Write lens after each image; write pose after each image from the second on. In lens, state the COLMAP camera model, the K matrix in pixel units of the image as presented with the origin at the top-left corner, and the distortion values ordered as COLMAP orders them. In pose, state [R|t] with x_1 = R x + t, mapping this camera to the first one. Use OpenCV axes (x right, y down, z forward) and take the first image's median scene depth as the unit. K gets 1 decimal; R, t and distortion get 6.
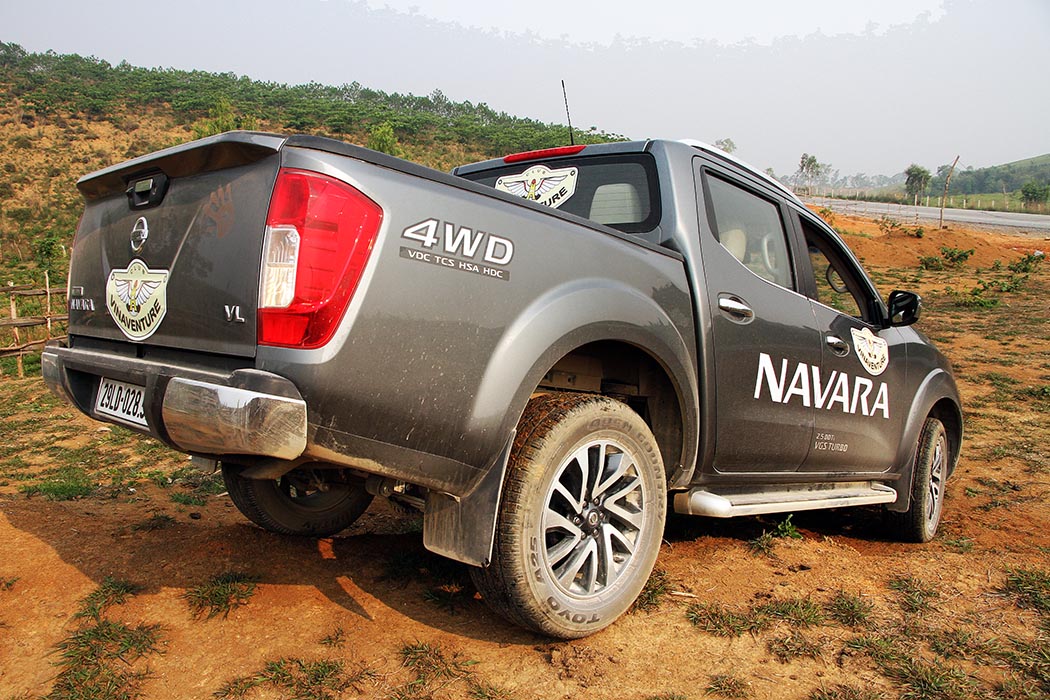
lens RADIAL K [[827.9, 0, 523.5], [0, 827.9, 349.4], [0, 0, 1]] dist [-0.008731, -0.001142]
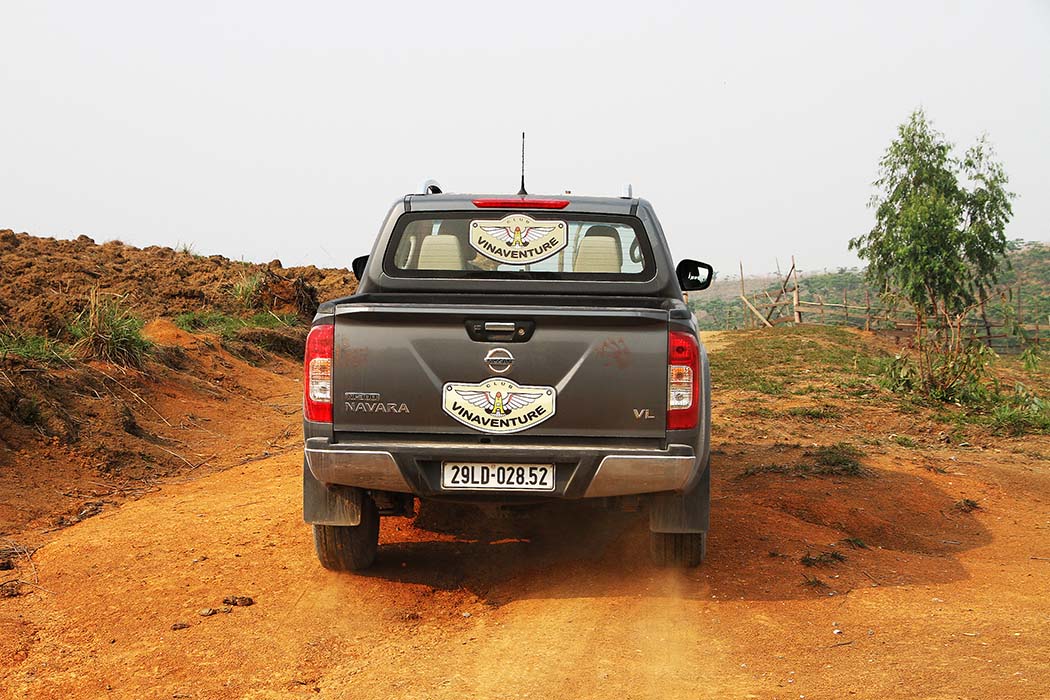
lens RADIAL K [[2308.2, 0, 526.0], [0, 2308.2, 350.0], [0, 0, 1]] dist [0.100154, 0.000000]
pose [[0.750158, -0.137836, 0.646733, -2.151509], [0.045922, 0.986532, 0.156991, -0.560095], [-0.659662, -0.088069, 0.746385, -1.465887]]
